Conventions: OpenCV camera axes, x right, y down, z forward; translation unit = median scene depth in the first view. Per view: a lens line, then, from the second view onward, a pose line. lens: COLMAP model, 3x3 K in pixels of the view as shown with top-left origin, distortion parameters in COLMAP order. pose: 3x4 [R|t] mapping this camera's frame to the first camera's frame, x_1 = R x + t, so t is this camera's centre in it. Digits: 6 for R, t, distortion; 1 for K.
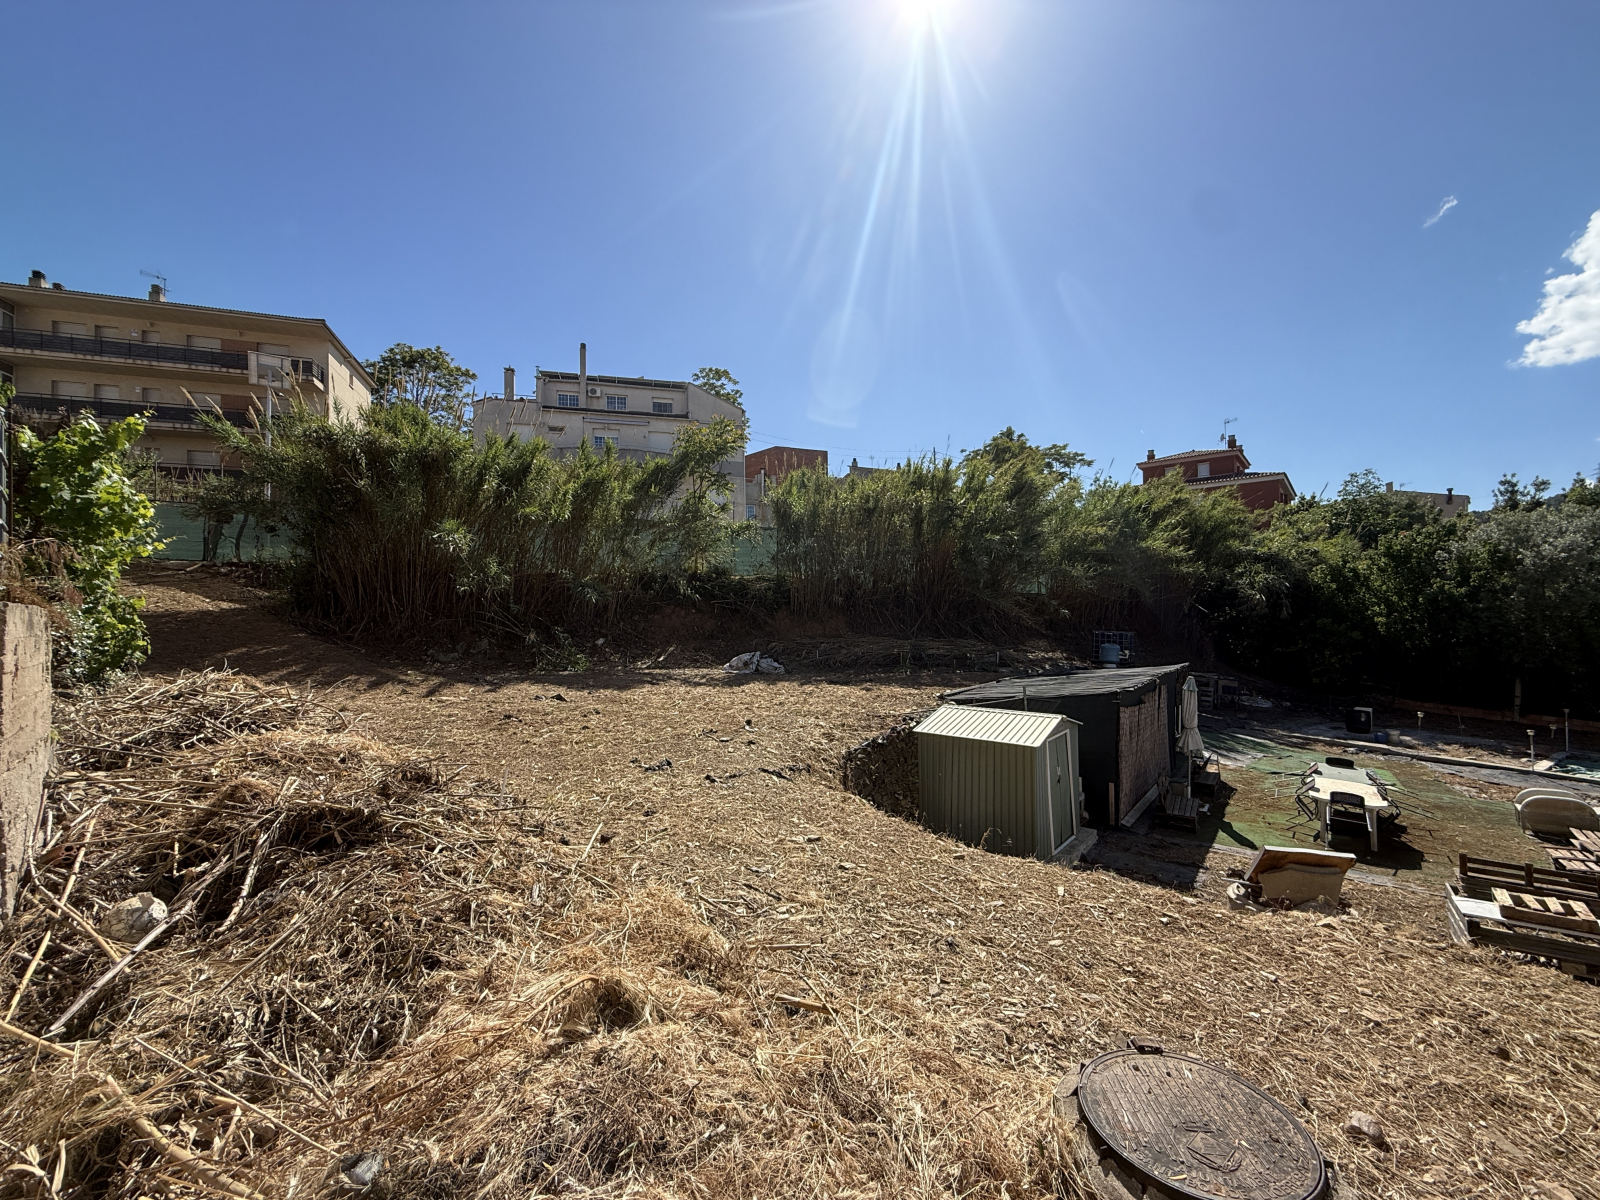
lens RADIAL K [[635.2, 0, 798.3], [0, 635.2, 599.6], [0, 0, 1]] dist [-0.000516, 0.000272]
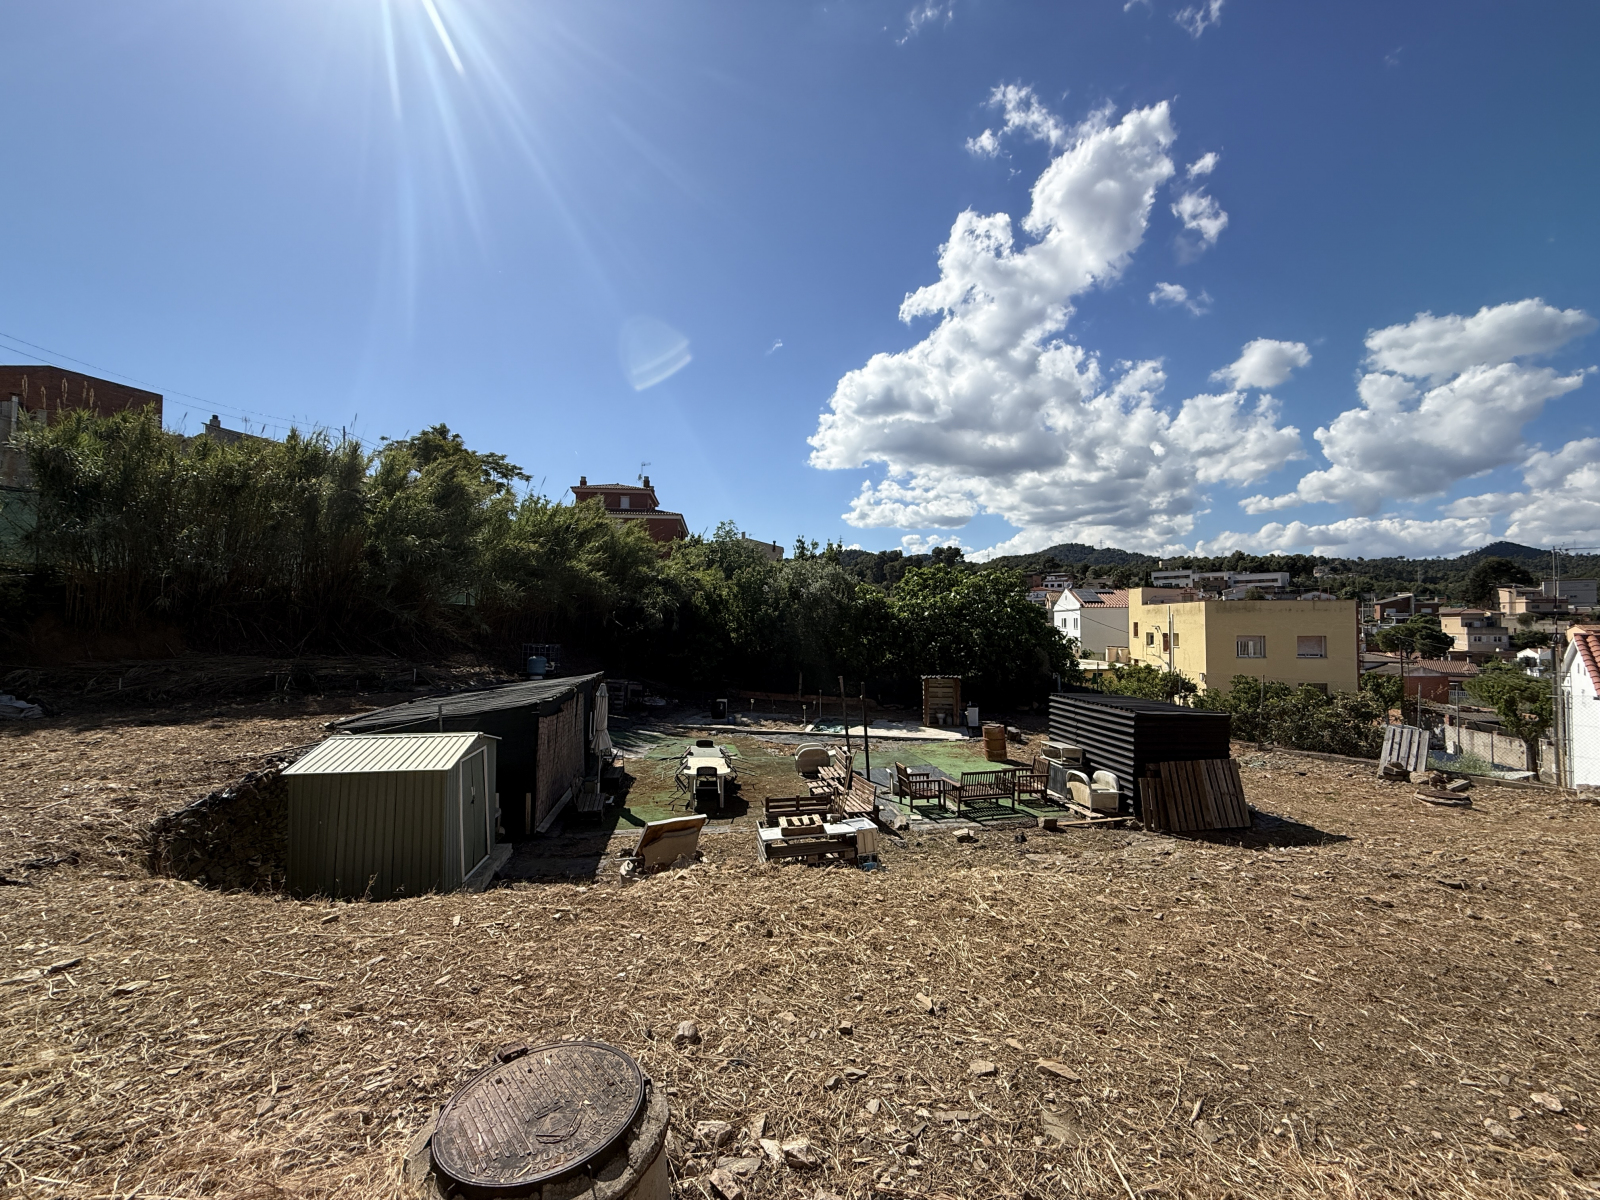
lens RADIAL K [[635.2, 0, 798.3], [0, 635.2, 599.6], [0, 0, 1]] dist [-0.000516, 0.000272]
pose [[0.669698, 0.037518, 0.741685, 0.013463], [-0.022285, 0.999289, -0.030427, -0.000280], [-0.742299, 0.003849, 0.670057, -0.004452]]
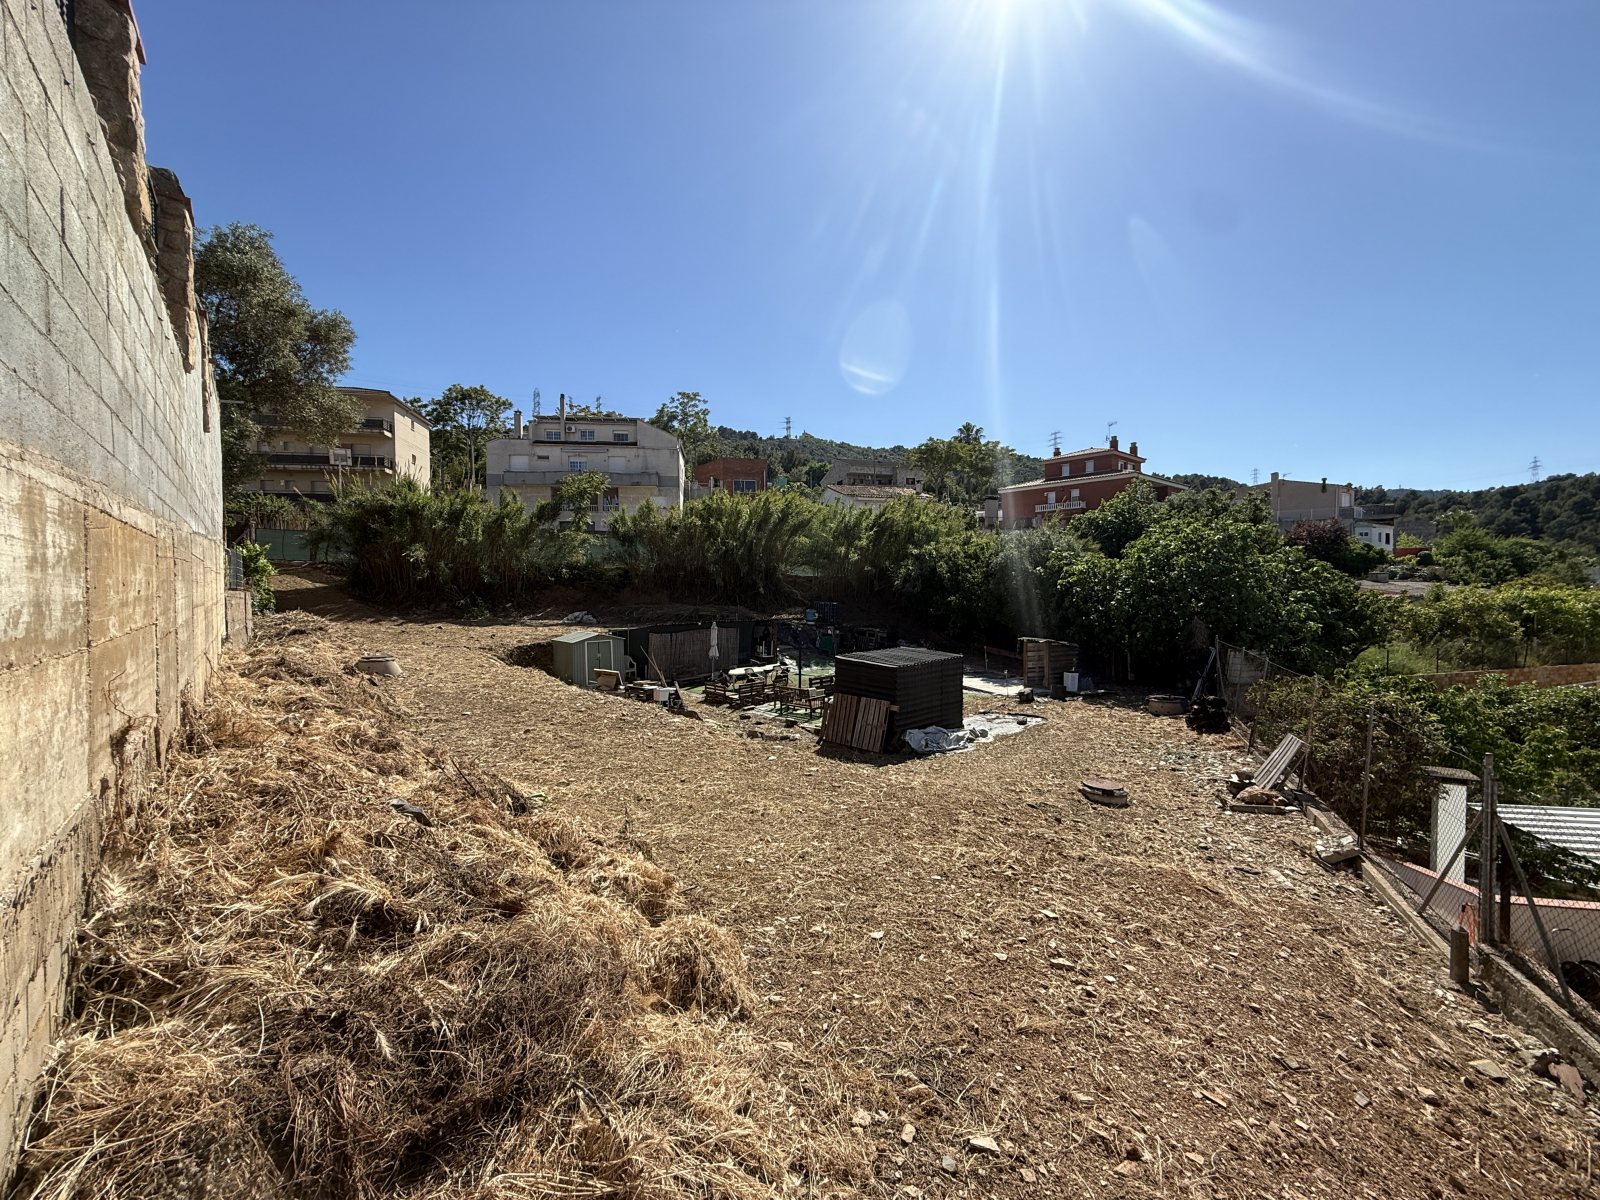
lens RADIAL K [[635.2, 0, 798.3], [0, 635.2, 599.6], [0, 0, 1]] dist [-0.000516, 0.000272]
pose [[0.990551, 0.007084, -0.136960, 1.120777], [-0.001029, 0.999021, 0.044232, -0.045097], [0.137139, -0.043673, 0.989589, -0.999020]]
